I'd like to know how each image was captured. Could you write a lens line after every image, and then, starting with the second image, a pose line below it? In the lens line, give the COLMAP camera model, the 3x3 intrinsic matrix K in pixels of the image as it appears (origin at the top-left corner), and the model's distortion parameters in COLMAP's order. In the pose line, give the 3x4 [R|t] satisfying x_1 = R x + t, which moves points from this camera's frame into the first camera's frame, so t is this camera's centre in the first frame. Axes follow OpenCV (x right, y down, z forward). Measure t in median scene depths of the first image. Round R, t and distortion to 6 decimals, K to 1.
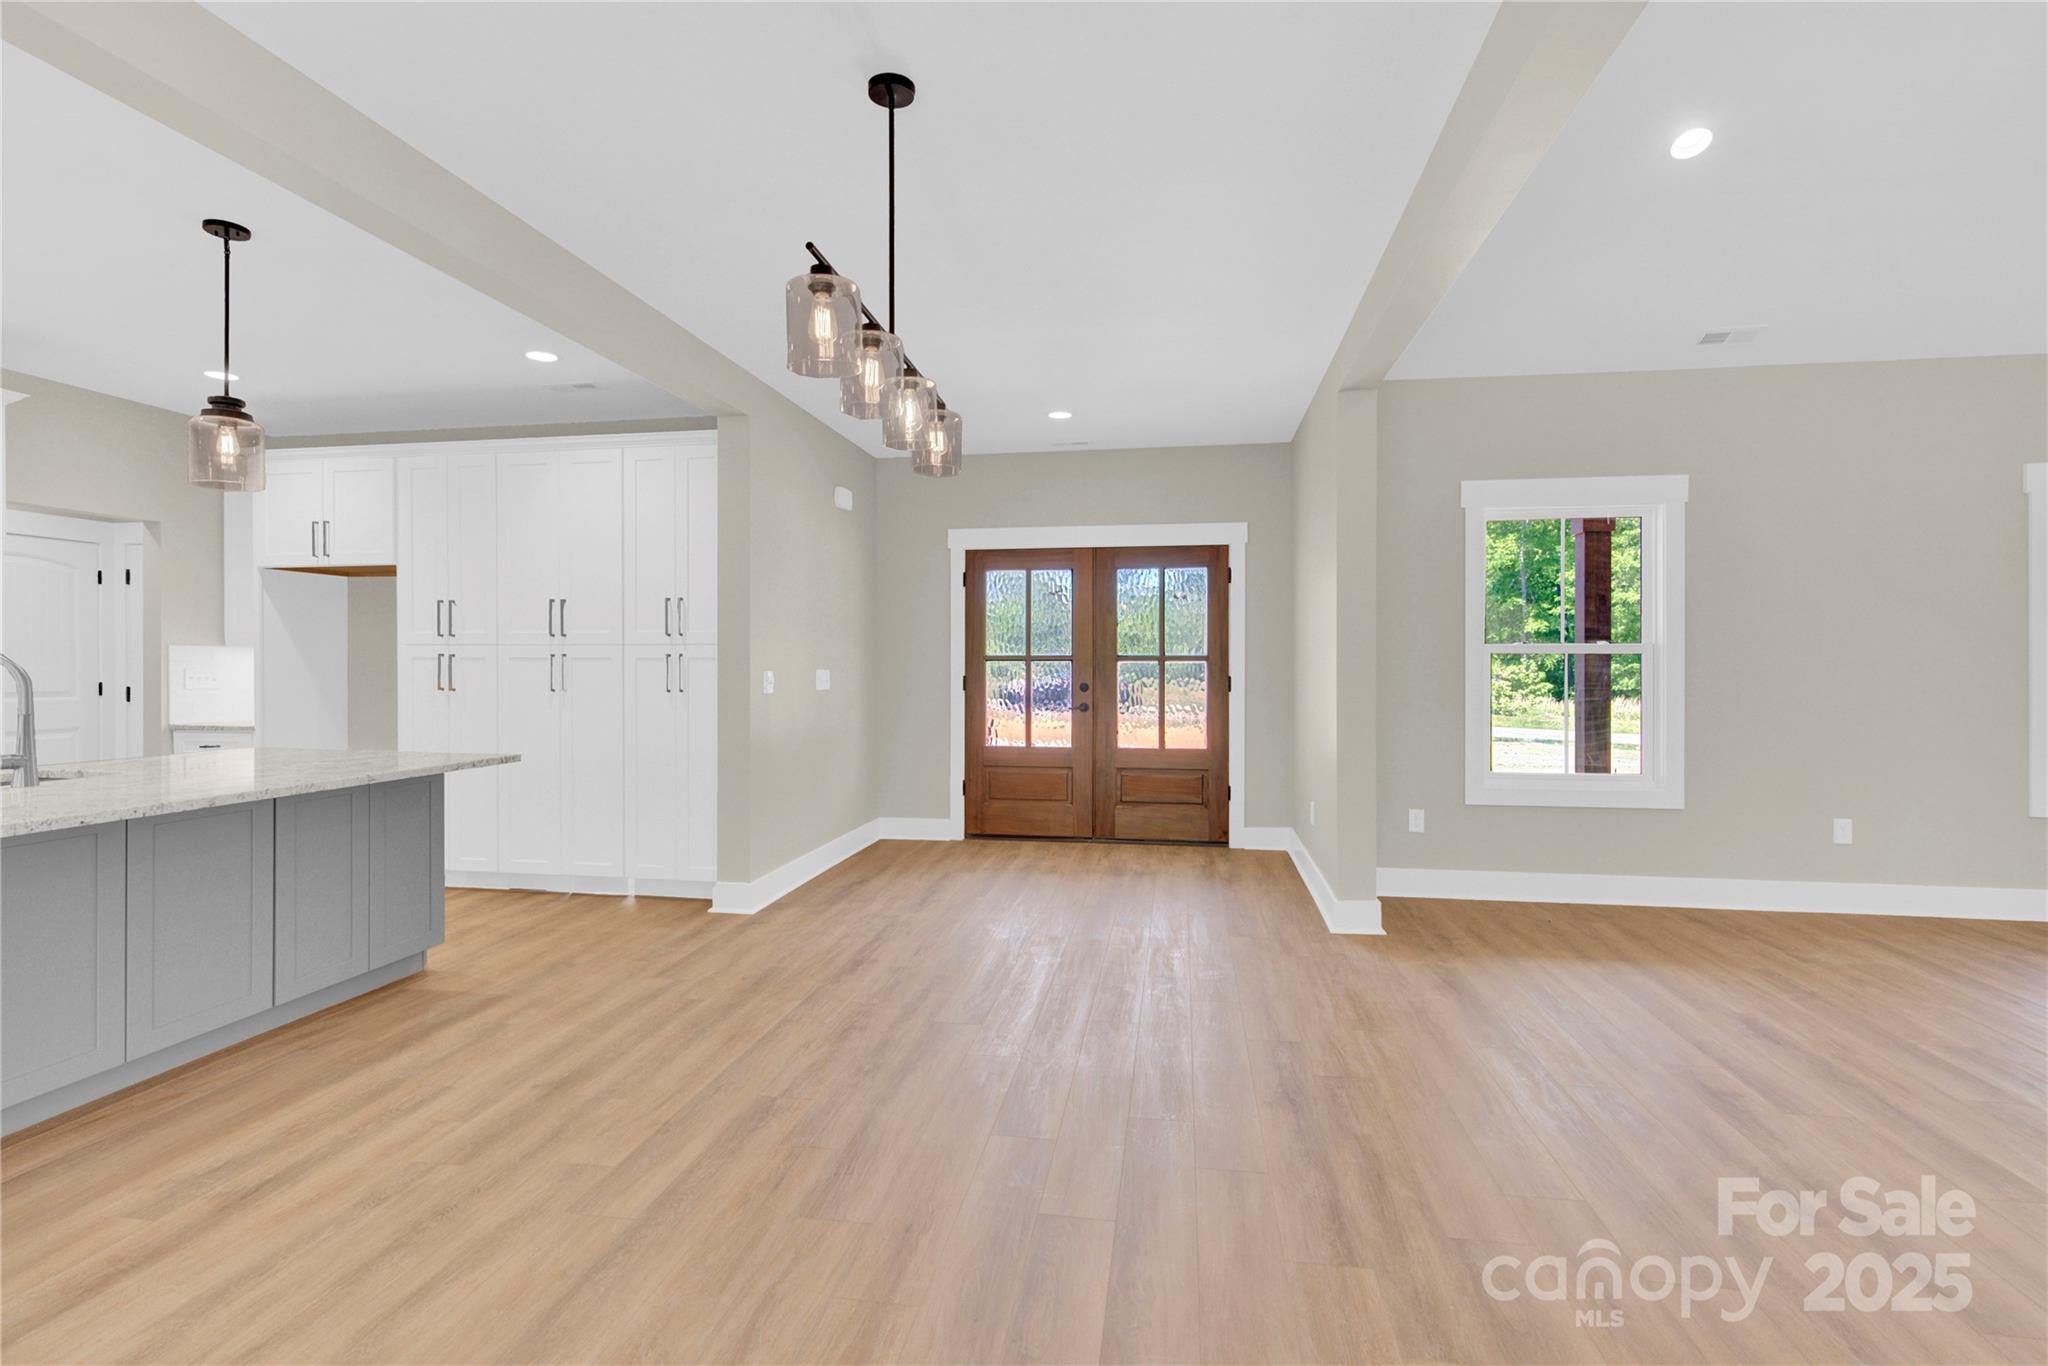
lens RADIAL K [[973.1, 0, 1029.8], [0, 973.1, 674.7], [0, 0, 1]] dist [-0.004355, 0.004225]
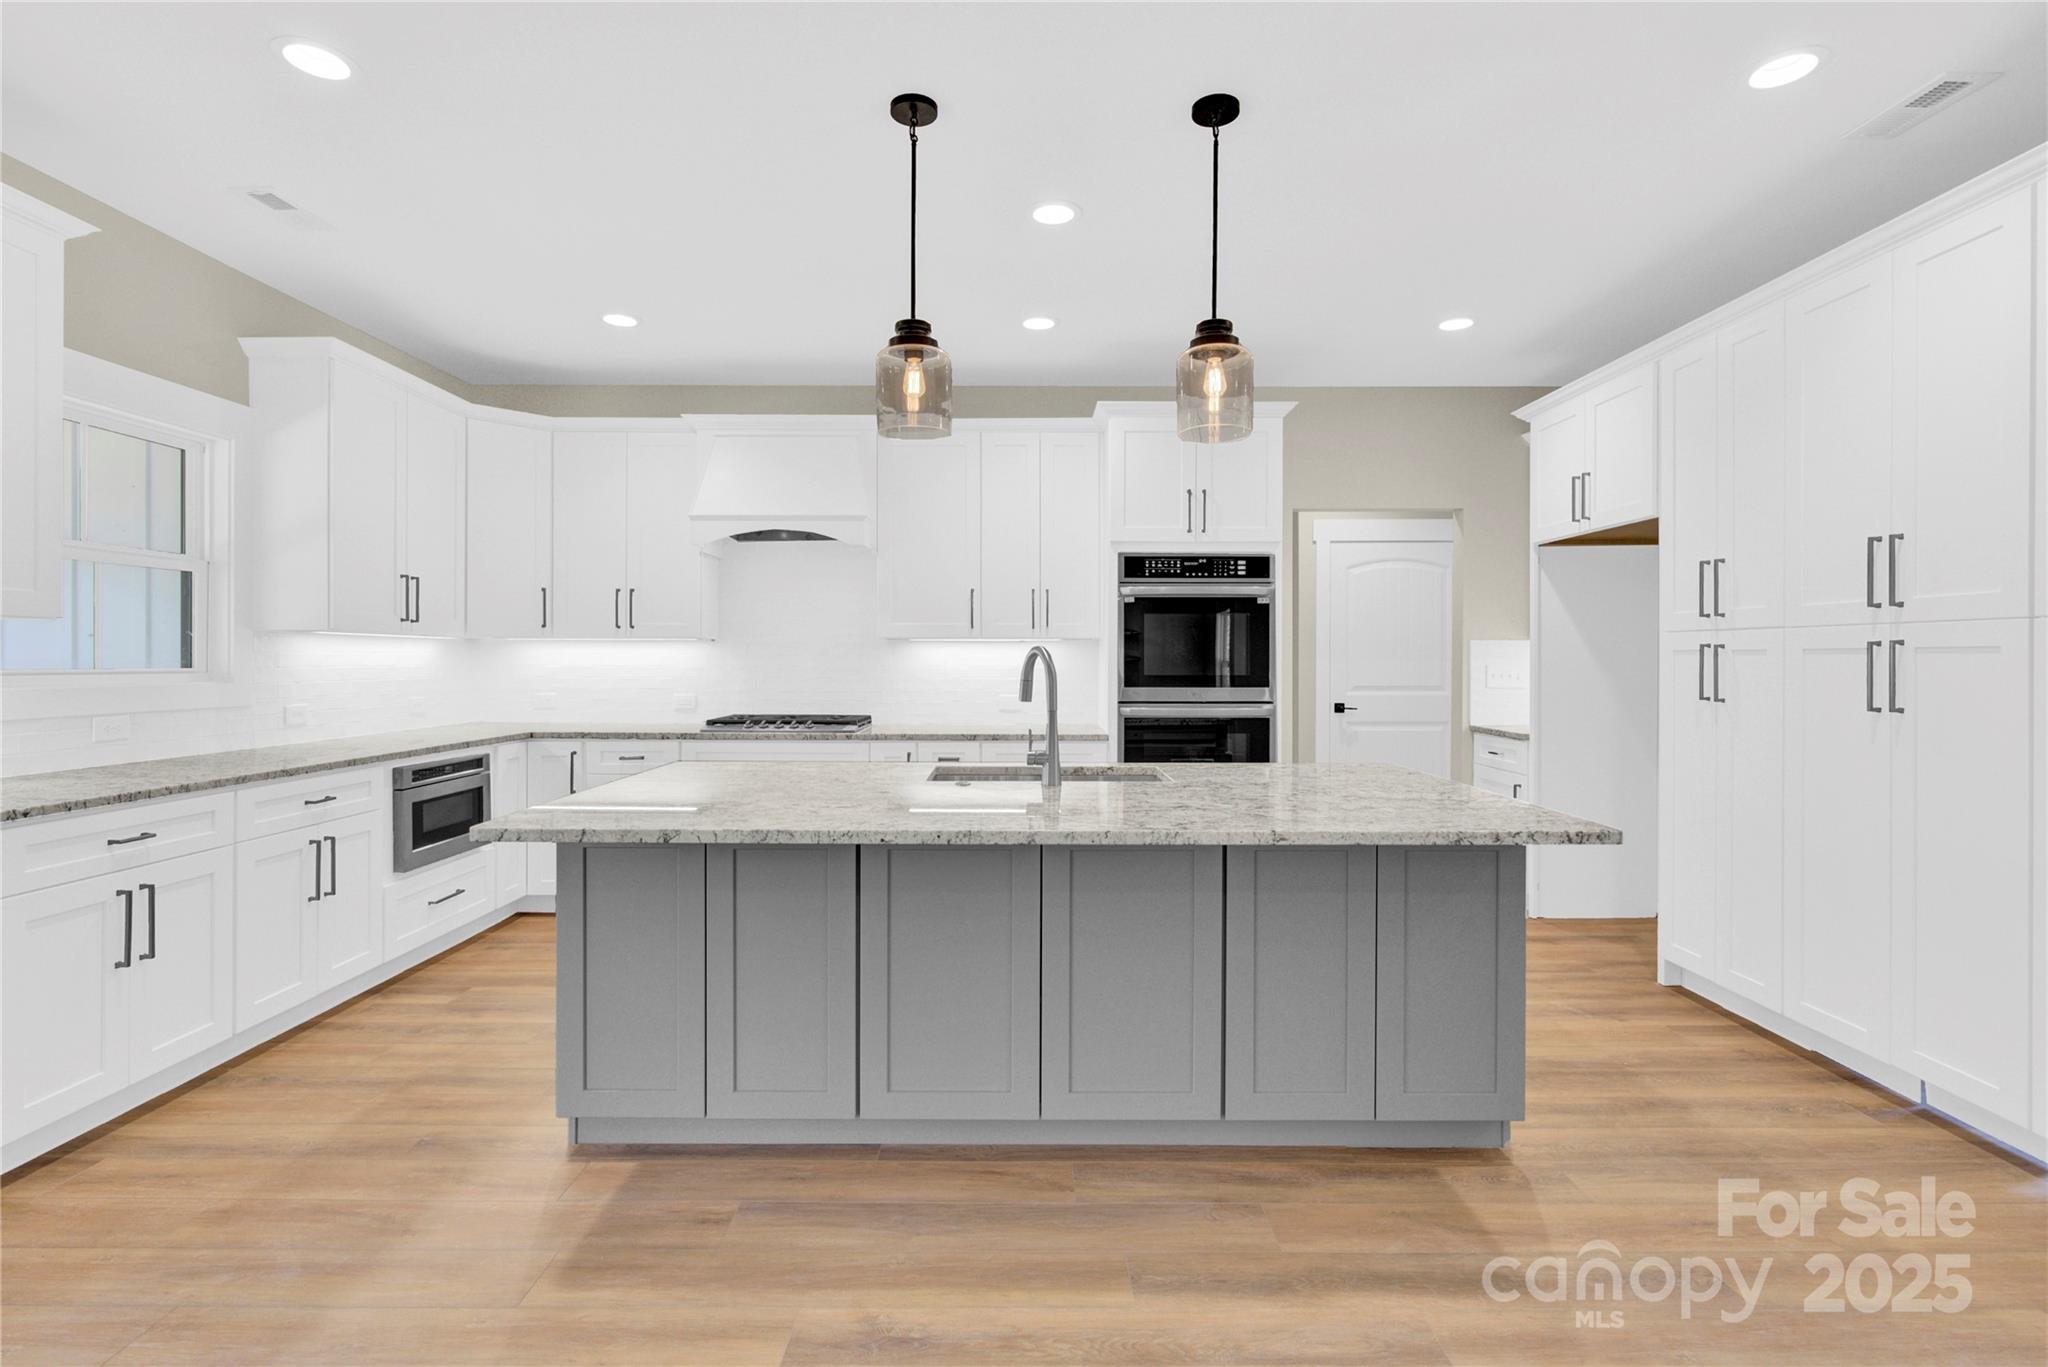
lens RADIAL K [[973.1, 0, 1020.9], [0, 973.1, 662.5], [0, 0, 1]] dist [-0.004355, 0.004225]
pose [[0.158985, 0.002334, -0.987278, -0.069467], [-0.011068, 0.999939, 0.000582, -0.006754], [0.987219, 0.010834, 0.159001, 0.719697]]
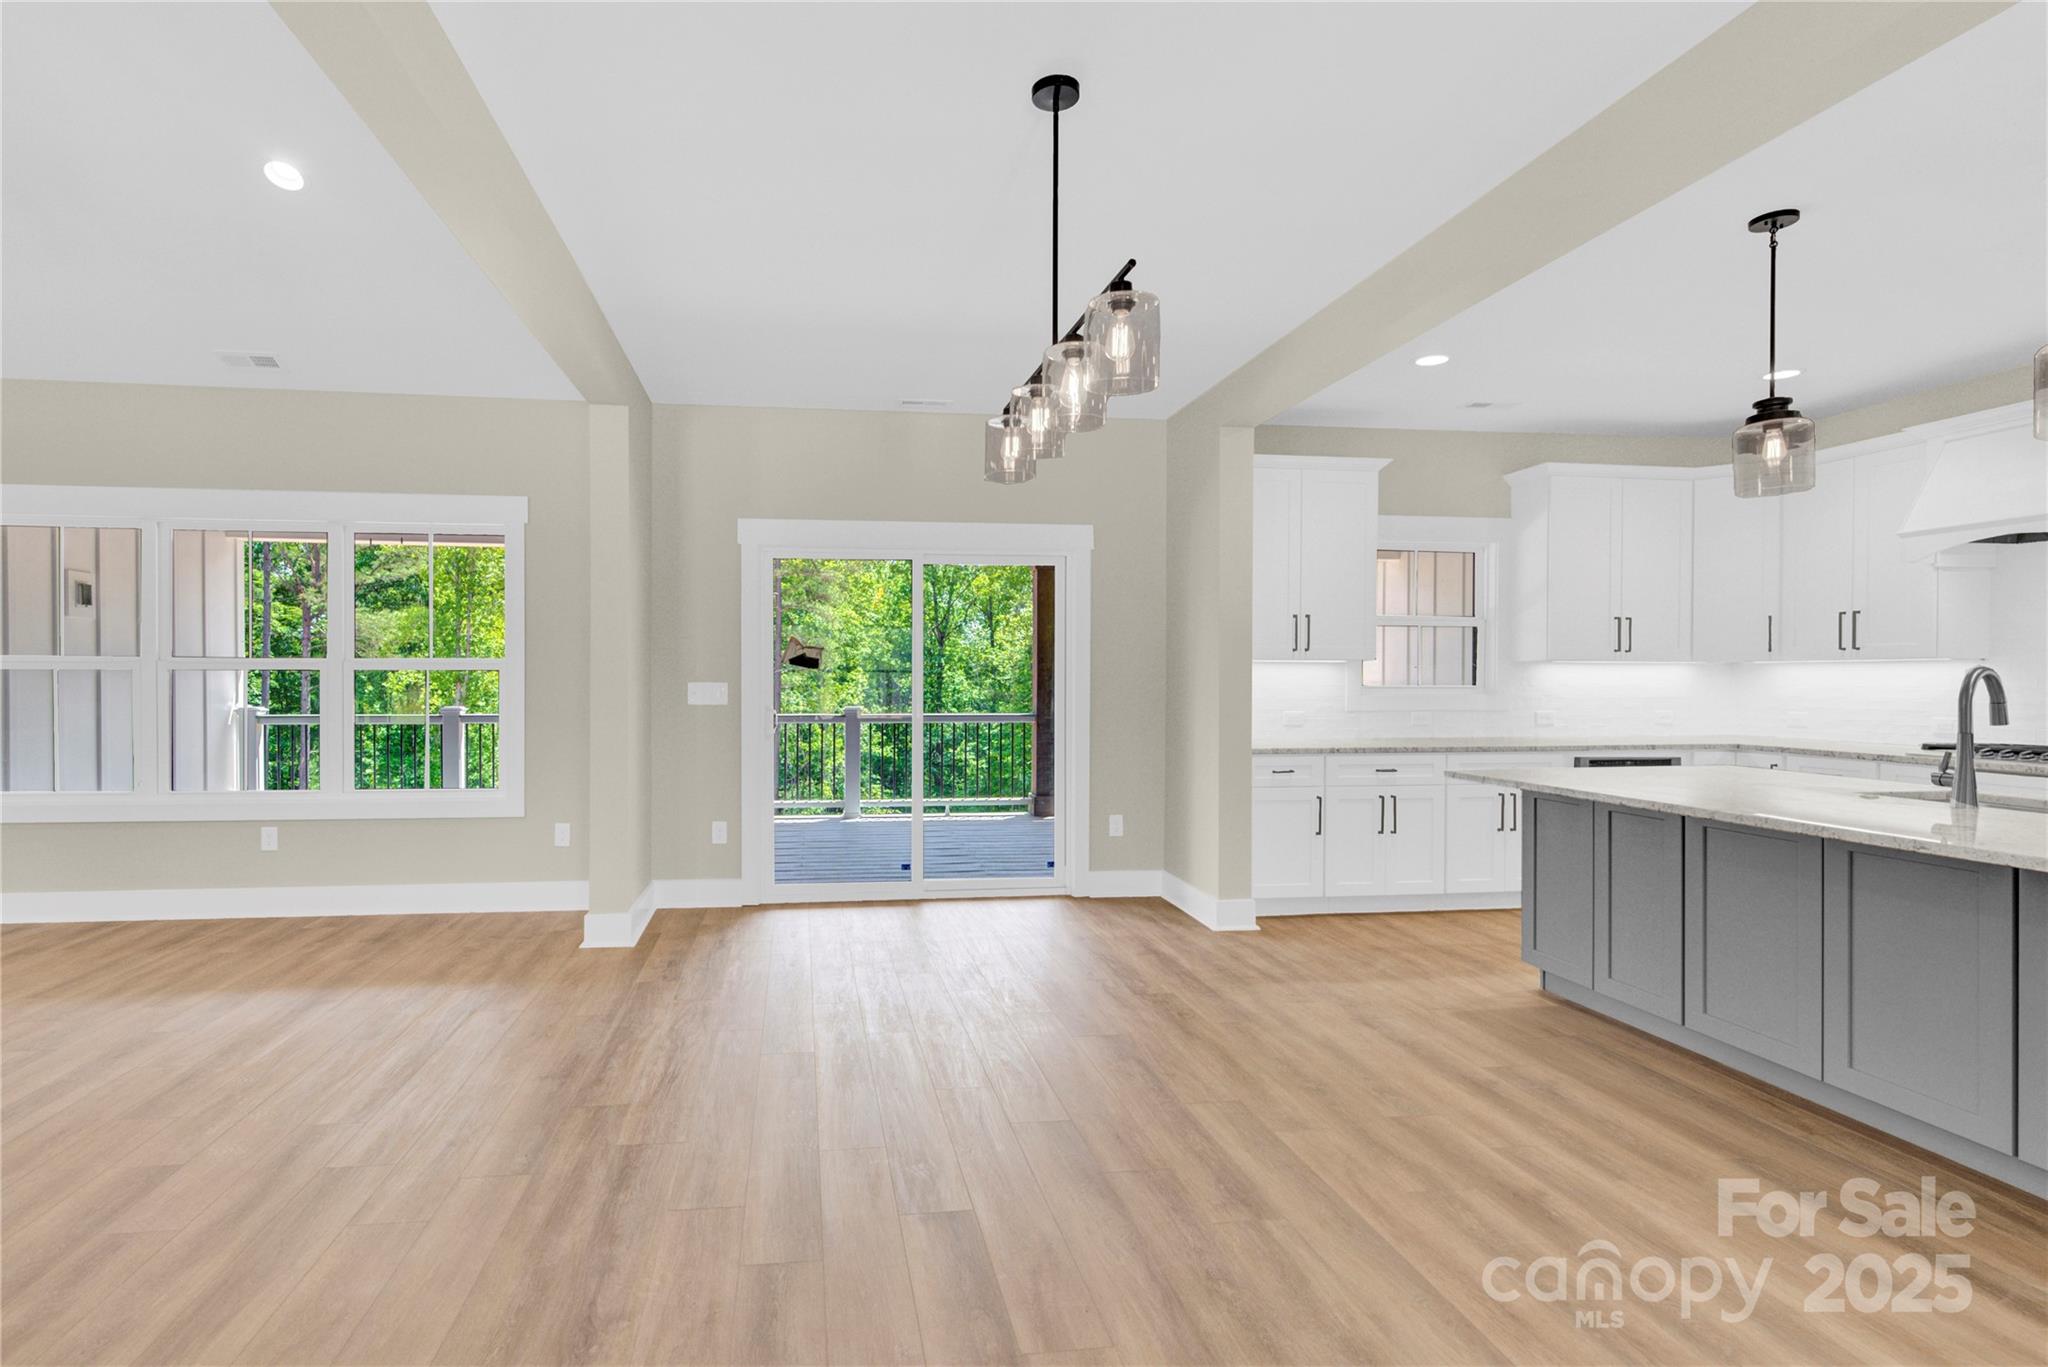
lens RADIAL K [[973.1, 0, 927.6], [0, 973.1, 682.8], [0, 0, 1]] dist [-0.004355, 0.004225]
pose [[-0.959007, 0.000035, -0.283383, 0.198375], [-0.003908, 0.999903, 0.013349, -0.015677], [0.283356, 0.013909, -0.958914, 1.448571]]
